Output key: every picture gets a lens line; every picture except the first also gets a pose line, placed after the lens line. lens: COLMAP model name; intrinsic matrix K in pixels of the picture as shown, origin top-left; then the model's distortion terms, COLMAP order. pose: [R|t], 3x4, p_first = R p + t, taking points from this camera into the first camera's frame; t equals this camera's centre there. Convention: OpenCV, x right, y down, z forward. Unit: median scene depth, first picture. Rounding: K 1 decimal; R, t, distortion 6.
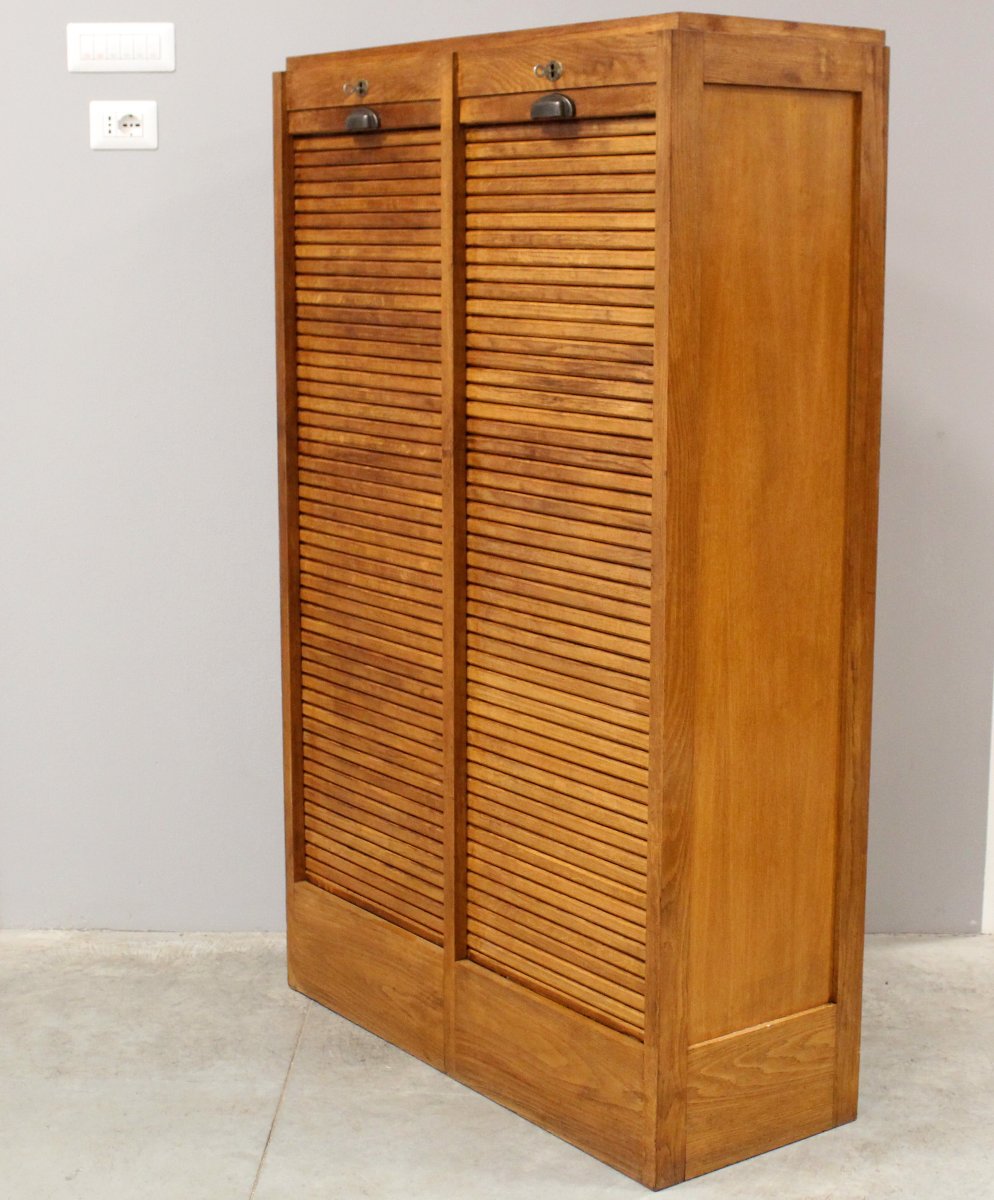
lens RADIAL K [[2133.6, 0, 502.5], [0, 2133.6, 600.1], [0, 0, 1]] dist [-0.141226, 0.000000]
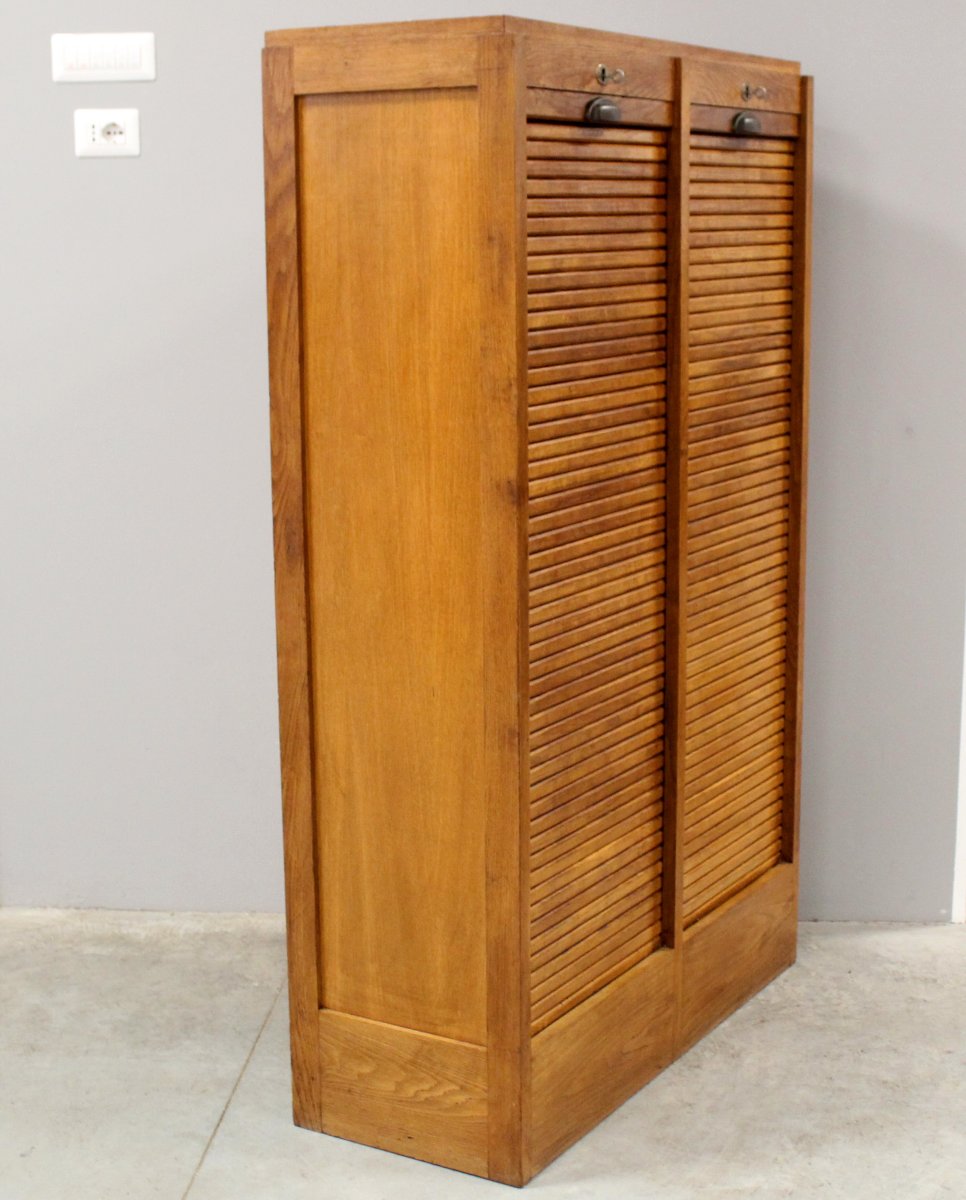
lens RADIAL K [[2024.9, 0, 486.6], [0, 2024.9, 599.3], [0, 0, 1]] dist [-0.127363, 0.000000]
pose [[-0.387862, -0.169318, 0.906032, -0.850883], [0.174324, 0.951767, 0.252491, -0.254471], [-0.905083, 0.255874, -0.339638, 1.390387]]
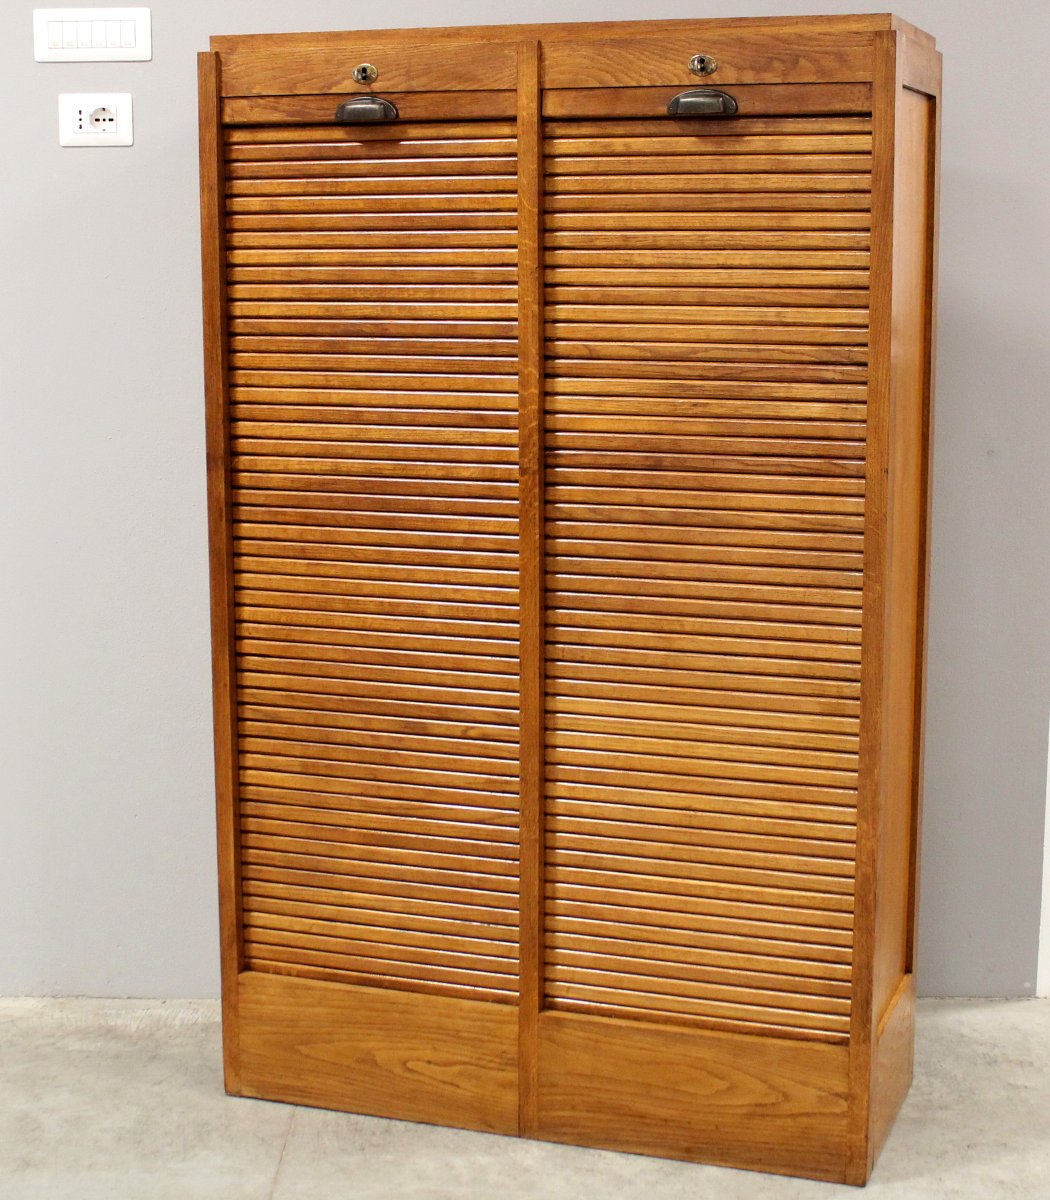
lens RADIAL K [[2226.6, 0, 522.0], [0, 2226.6, 599.2], [0, 0, 1]] dist [-0.134760, 0.000000]
pose [[0.832462, -0.098564, 0.545244, -0.547326], [0.102343, 0.994471, 0.023517, -0.034975], [-0.544548, 0.036225, 0.837947, 0.183845]]
